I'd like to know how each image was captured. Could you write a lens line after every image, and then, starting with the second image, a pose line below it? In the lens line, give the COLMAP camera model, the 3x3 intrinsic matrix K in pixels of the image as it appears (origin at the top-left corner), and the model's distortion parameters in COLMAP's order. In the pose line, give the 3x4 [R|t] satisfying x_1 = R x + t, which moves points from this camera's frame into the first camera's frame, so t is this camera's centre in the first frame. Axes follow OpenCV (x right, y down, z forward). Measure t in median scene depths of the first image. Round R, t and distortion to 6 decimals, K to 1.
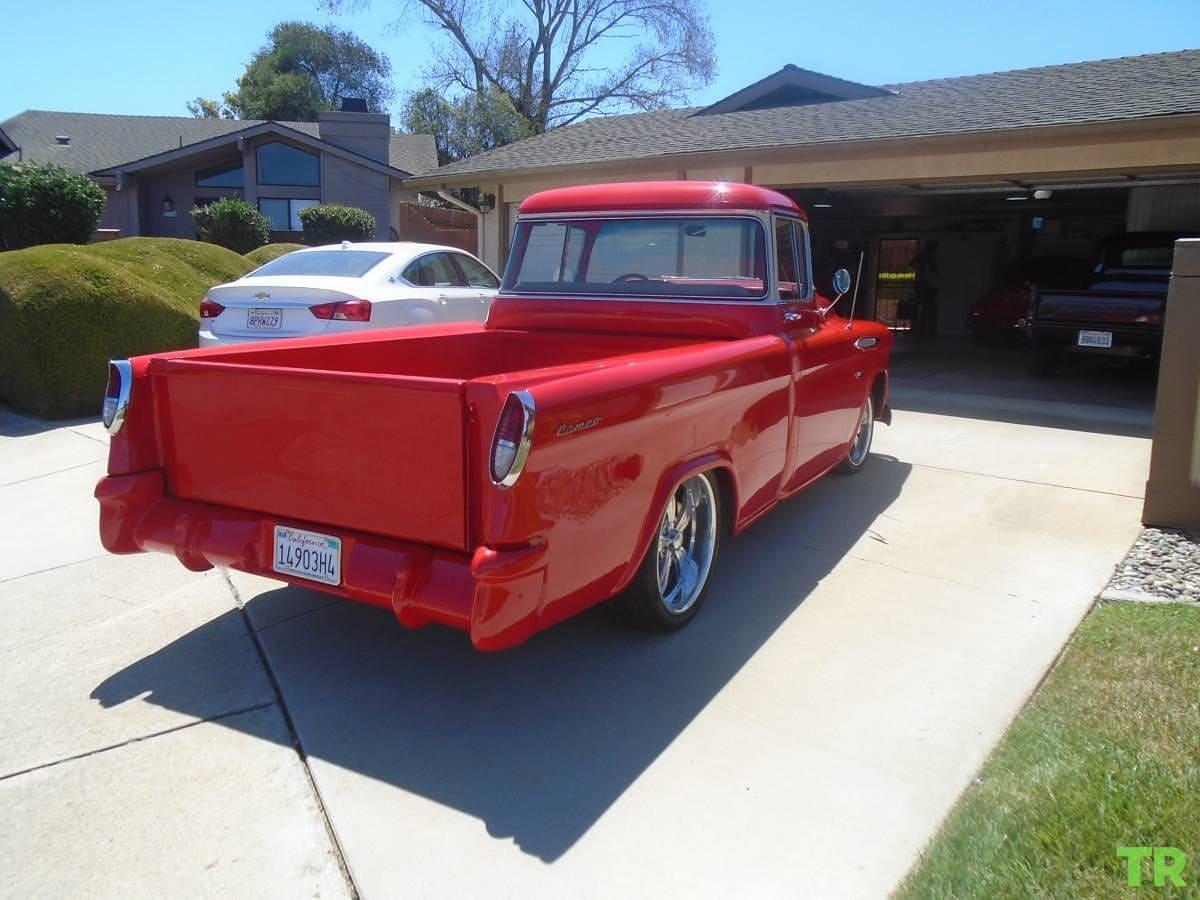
lens RADIAL K [[928.2, 0, 603.7], [0, 928.2, 447.7], [0, 0, 1]] dist [0.008932, -0.004514]
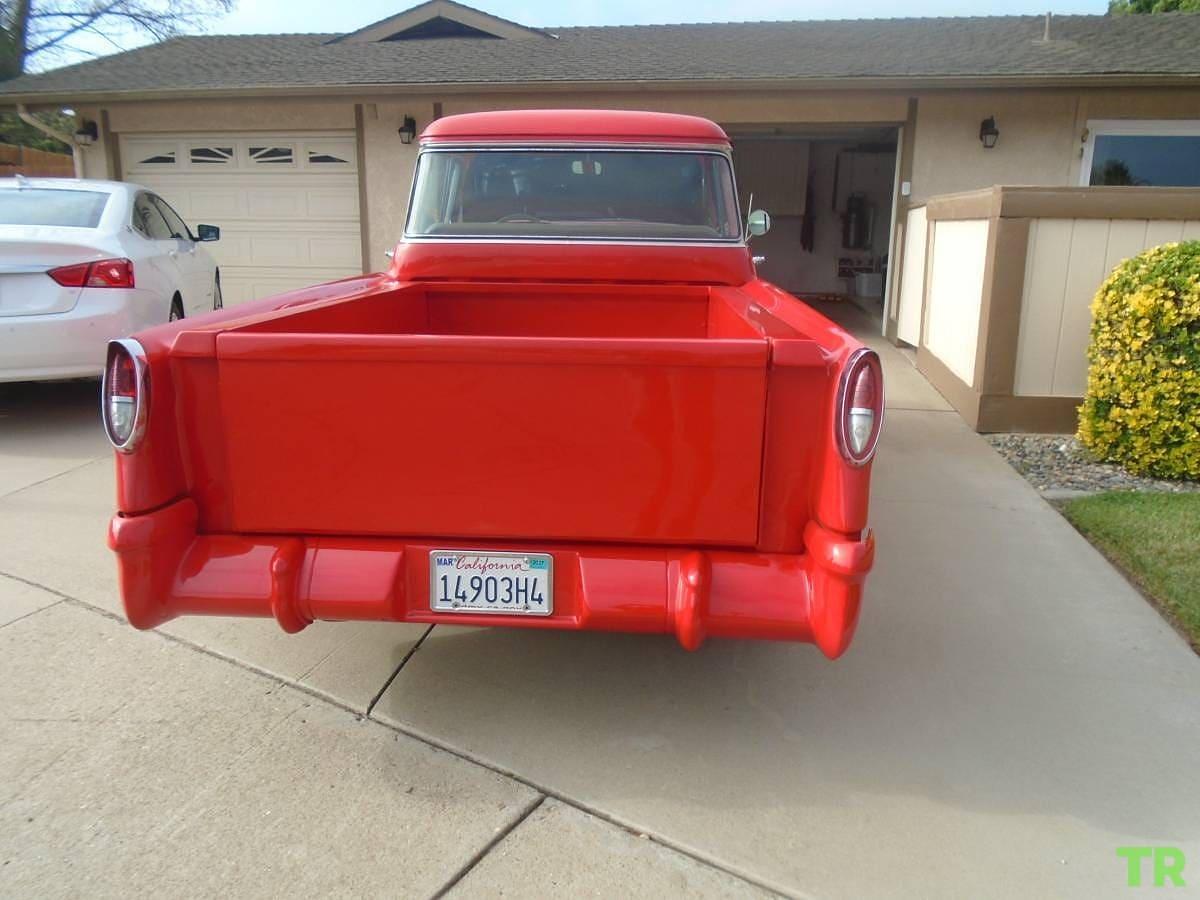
lens RADIAL K [[928.2, 0, 608.2], [0, 928.2, 456.1], [0, 0, 1]] dist [0.008932, -0.004514]
pose [[0.893100, -0.113091, 0.435411, -0.547432], [0.085575, 0.992921, 0.082366, -0.042985], [-0.441644, -0.036301, 0.896456, 0.272917]]
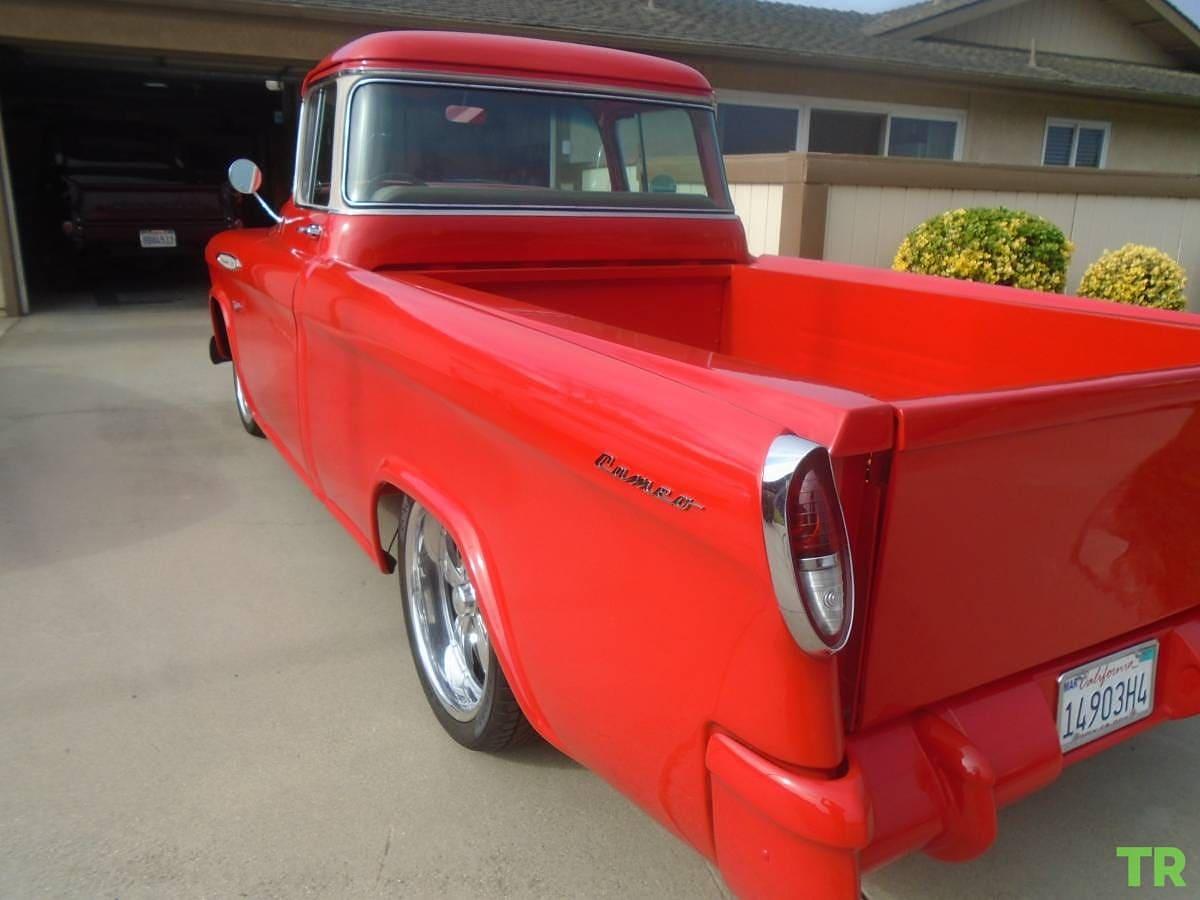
lens RADIAL K [[928.2, 0, 595.9], [0, 928.2, 457.6], [0, 0, 1]] dist [0.008932, -0.004514]
pose [[0.493396, -0.245224, 0.834521, -0.901142], [0.145593, 0.969183, 0.198714, -0.182056], [-0.857533, 0.023456, 0.513894, 0.959823]]
